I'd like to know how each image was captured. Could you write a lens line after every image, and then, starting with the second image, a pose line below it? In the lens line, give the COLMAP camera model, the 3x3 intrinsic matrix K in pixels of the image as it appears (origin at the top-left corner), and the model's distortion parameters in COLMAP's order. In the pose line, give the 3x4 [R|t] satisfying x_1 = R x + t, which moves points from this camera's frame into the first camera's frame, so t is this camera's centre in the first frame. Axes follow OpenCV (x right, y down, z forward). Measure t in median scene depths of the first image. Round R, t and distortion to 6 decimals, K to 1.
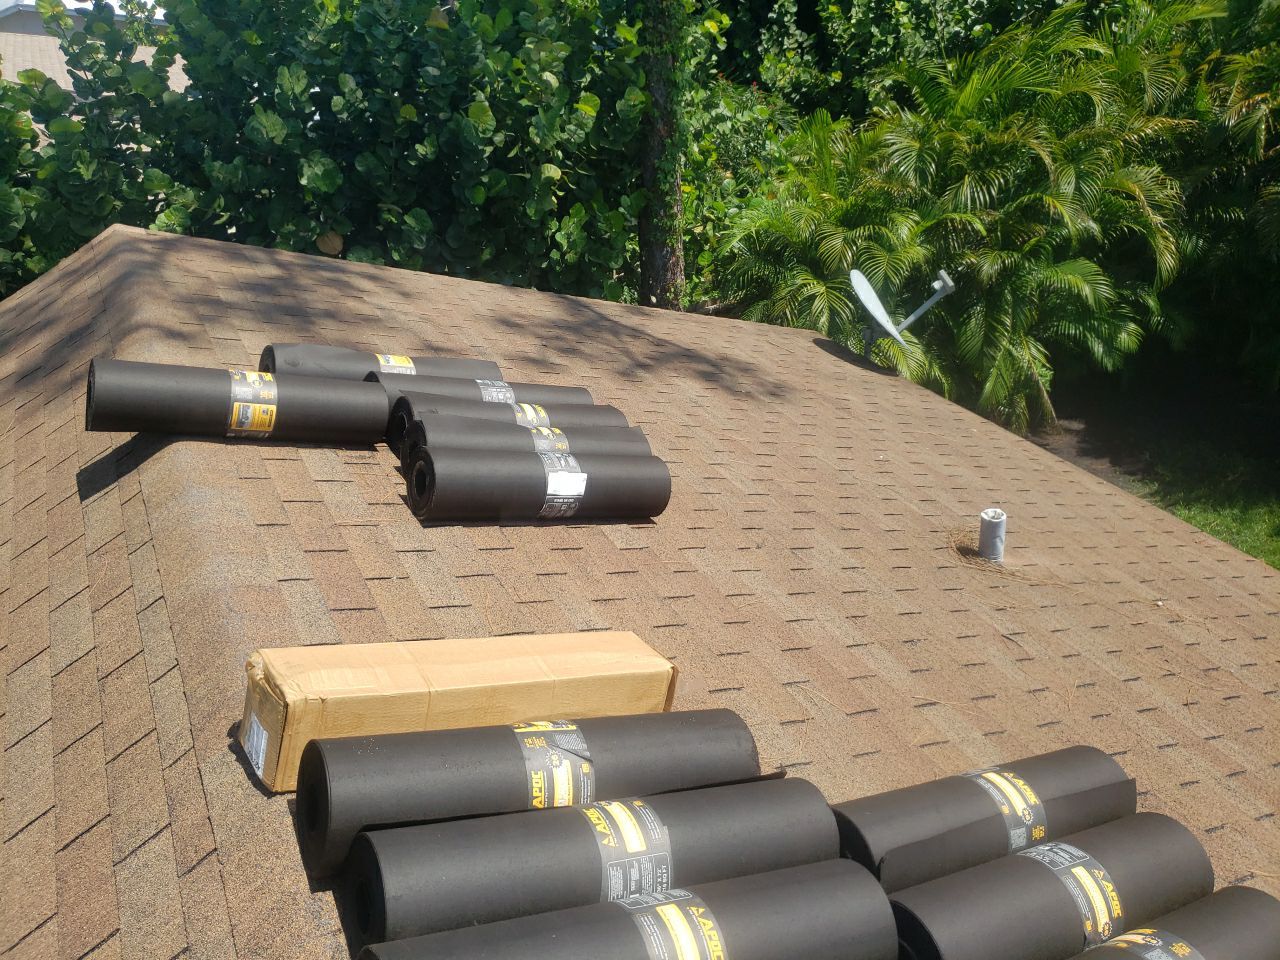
lens RADIAL K [[991.6, 0, 640.0], [0, 991.6, 480.0], [0, 0, 1]] dist [0.052105, -0.002197]
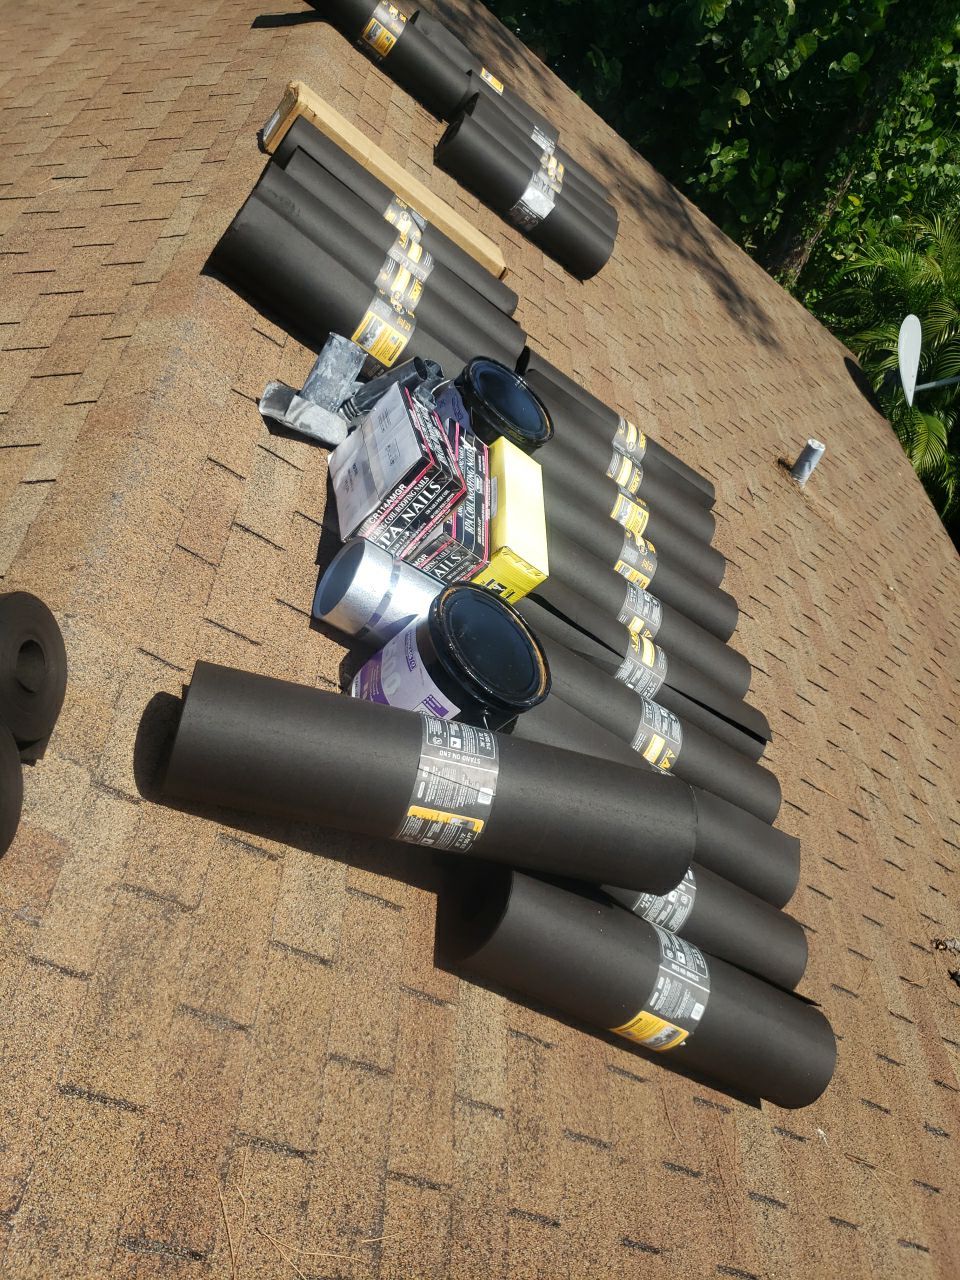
lens RADIAL K [[952.7, 0, 480.0], [0, 952.7, 640.0], [0, 0, 1]] dist [-0.002593, 0.000299]
pose [[0.818499, 0.566140, -0.097704, 0.179717], [-0.535327, 0.813296, 0.227979, 0.129405], [0.208530, -0.134297, 0.968751, -0.200992]]
